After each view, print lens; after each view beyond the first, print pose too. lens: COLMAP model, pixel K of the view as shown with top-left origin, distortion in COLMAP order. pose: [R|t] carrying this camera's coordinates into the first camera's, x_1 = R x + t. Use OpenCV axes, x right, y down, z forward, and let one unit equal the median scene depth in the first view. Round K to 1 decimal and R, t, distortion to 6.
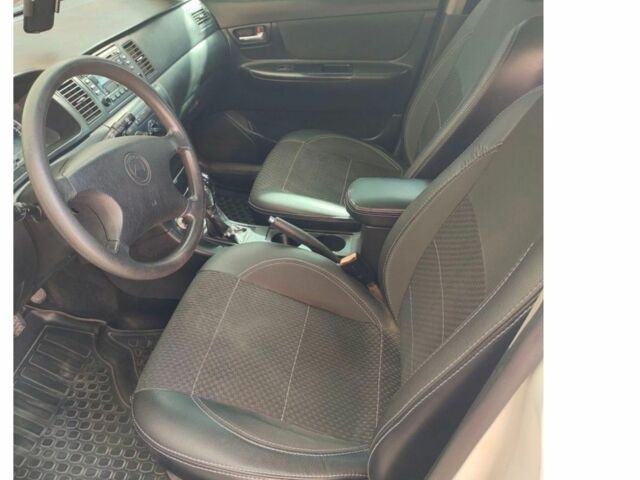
lens RADIAL K [[562.2, 0, 320.0], [0, 562.2, 240.0], [0, 0, 1]] dist [0.101859, -0.185516]
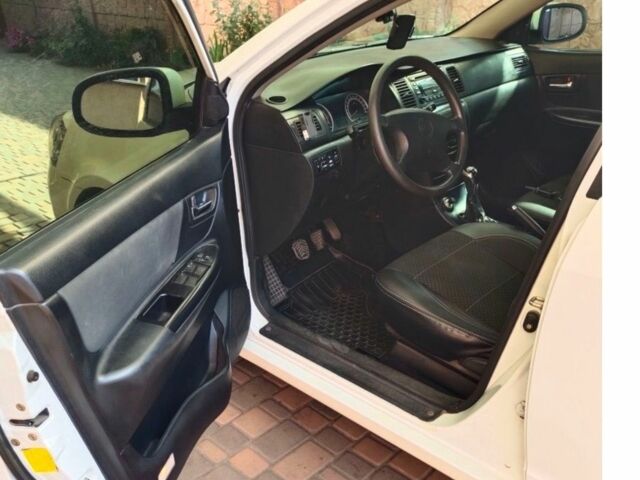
lens RADIAL K [[562.2, 0, 320.0], [0, 562.2, 240.0], [0, 0, 1]] dist [0.101859, -0.185516]
pose [[0.845239, 0.258828, -0.467524, 0.125212], [-0.299727, 0.953926, -0.013771, 0.141893], [0.442419, 0.151770, 0.883873, -0.243747]]
